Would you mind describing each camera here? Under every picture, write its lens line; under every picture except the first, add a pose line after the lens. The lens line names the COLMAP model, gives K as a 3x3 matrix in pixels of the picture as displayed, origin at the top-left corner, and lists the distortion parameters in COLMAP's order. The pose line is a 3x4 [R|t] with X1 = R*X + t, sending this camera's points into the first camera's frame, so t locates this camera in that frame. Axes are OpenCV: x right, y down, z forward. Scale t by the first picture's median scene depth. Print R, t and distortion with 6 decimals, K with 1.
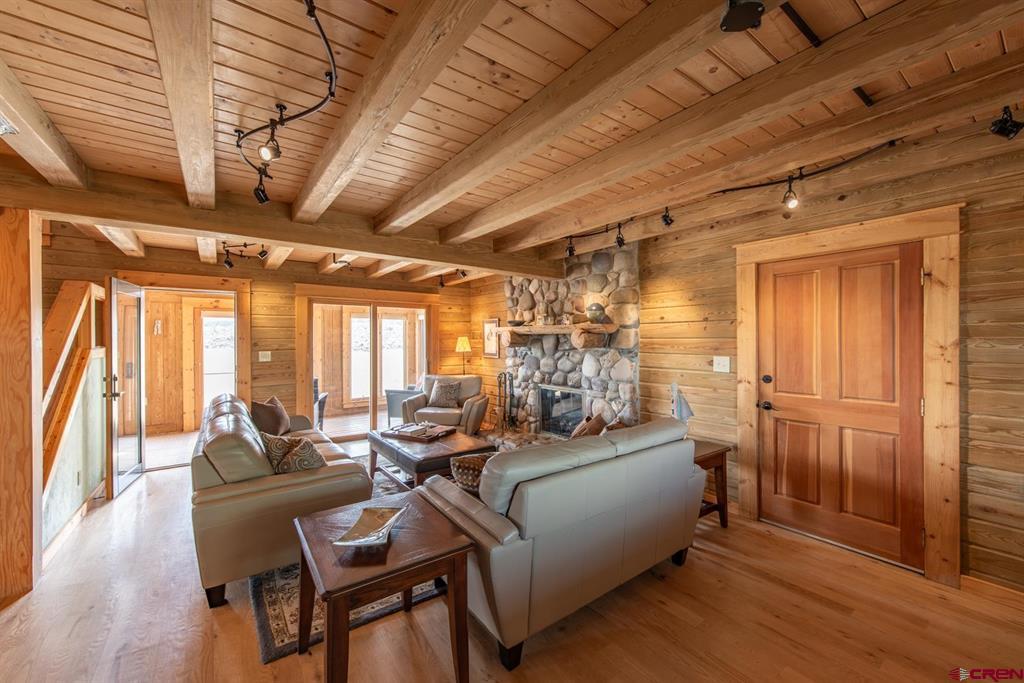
lens RADIAL K [[401.5, 0, 513.1], [0, 401.5, 340.6], [0, 0, 1]] dist [0.019277, -0.005370]
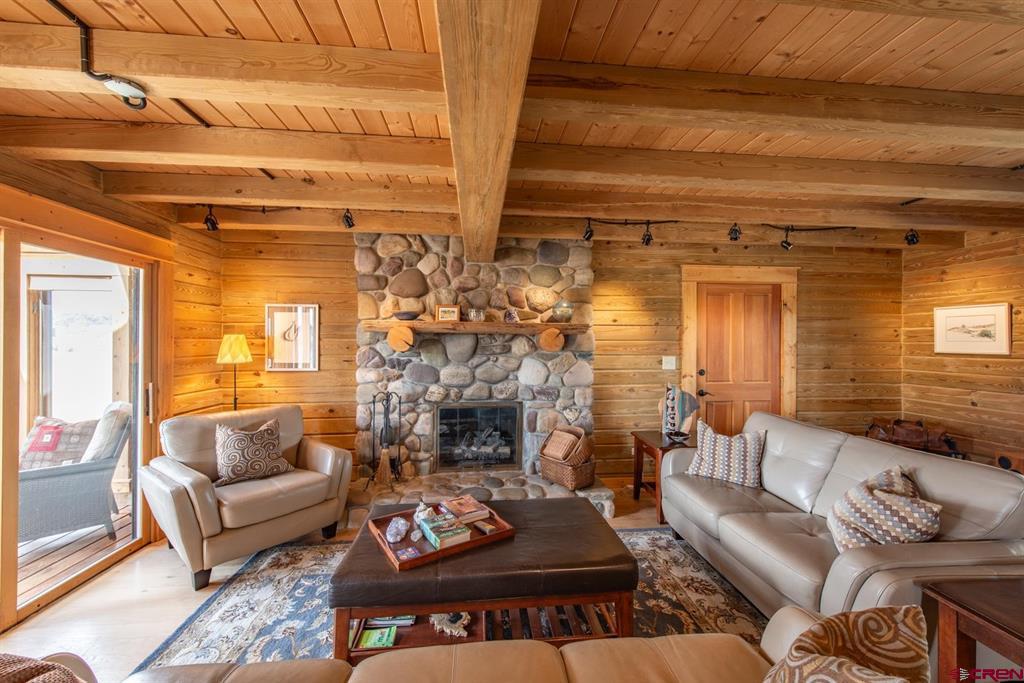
lens RADIAL K [[401.5, 0, 513.1], [0, 401.5, 340.6], [0, 0, 1]] dist [0.019277, -0.005370]
pose [[0.509687, 0.009542, 0.860307, -0.632128], [-0.002611, 0.999951, -0.009544, 0.005471], [-0.860356, 0.002618, 0.509687, 0.686678]]
